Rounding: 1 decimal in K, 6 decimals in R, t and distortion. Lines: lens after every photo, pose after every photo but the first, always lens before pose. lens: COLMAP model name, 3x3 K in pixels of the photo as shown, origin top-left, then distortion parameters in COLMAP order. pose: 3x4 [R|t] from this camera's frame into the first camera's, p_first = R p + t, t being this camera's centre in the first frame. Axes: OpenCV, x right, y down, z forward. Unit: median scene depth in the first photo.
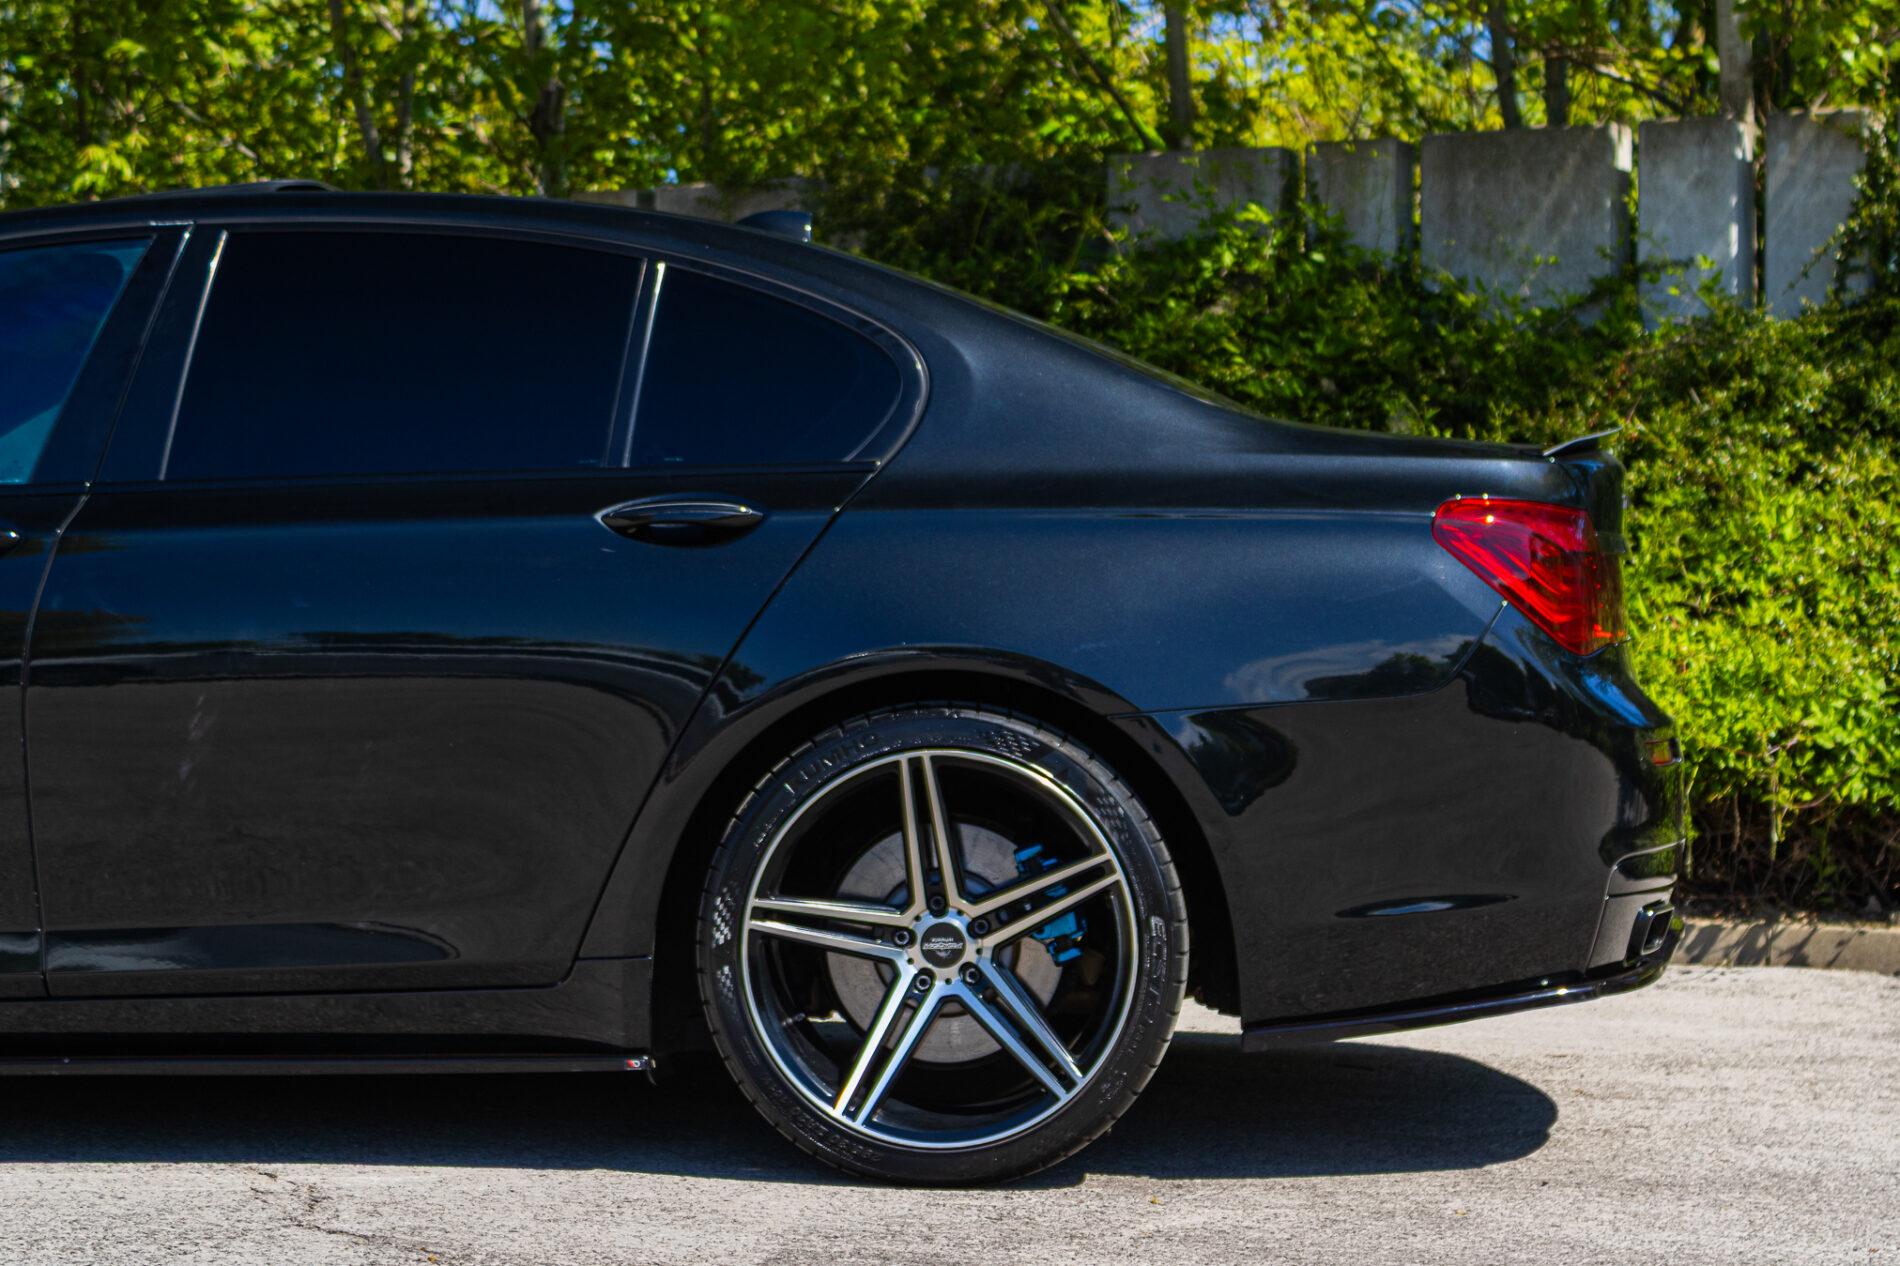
lens RADIAL K [[5197.5, 0, 988.3], [0, 5197.5, 628.9], [0, 0, 1]] dist [0.026880, -0.780583]
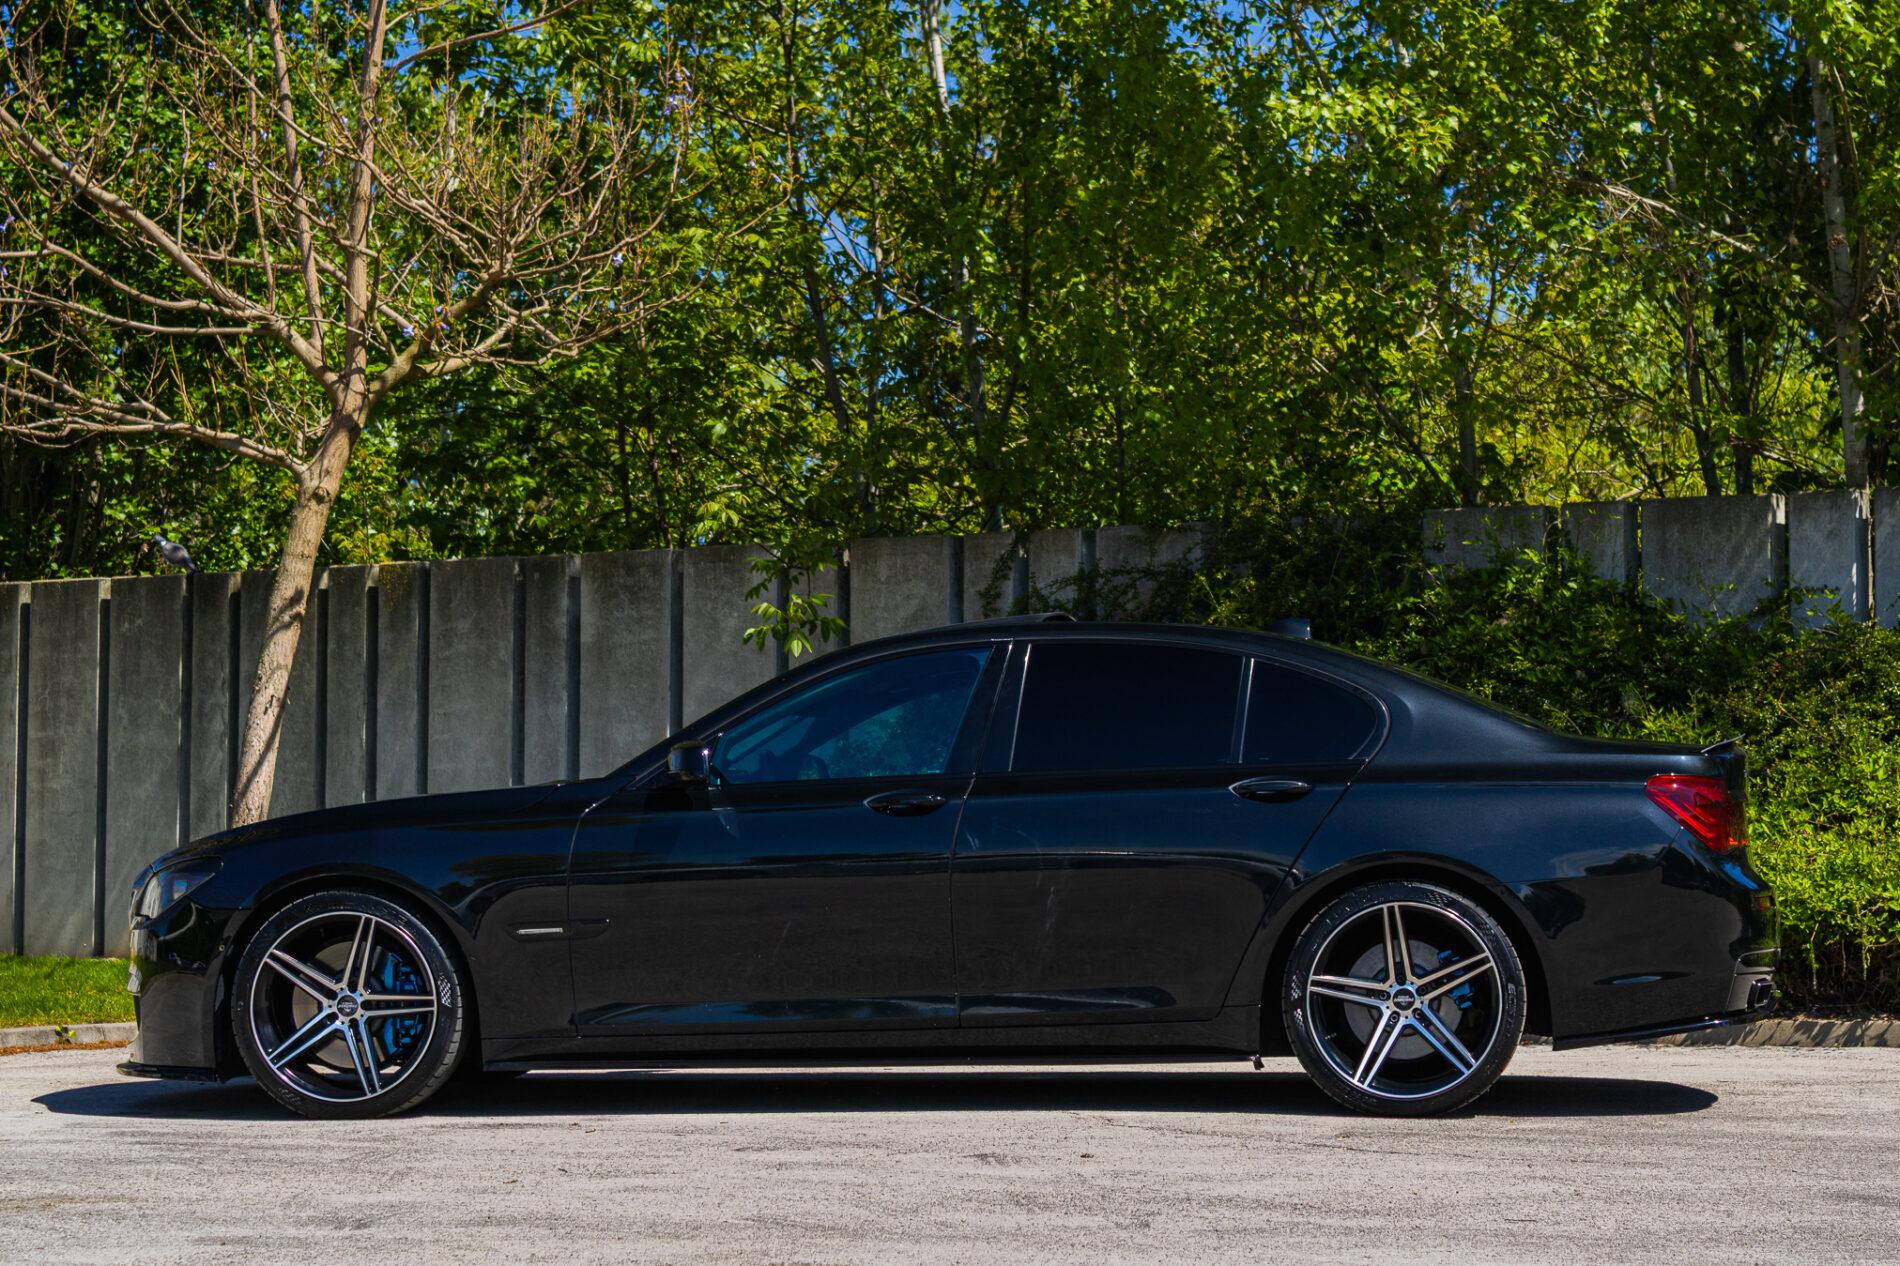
lens RADIAL K [[4436.9, 0, 1040.7], [0, 4436.9, 635.8], [0, 0, 1]] dist [0.001183, -0.477766]
pose [[0.998546, -0.009221, -0.053117, -0.052383], [0.006789, 0.998928, -0.045787, -0.002101], [0.053483, 0.045360, 0.997538, -0.675114]]
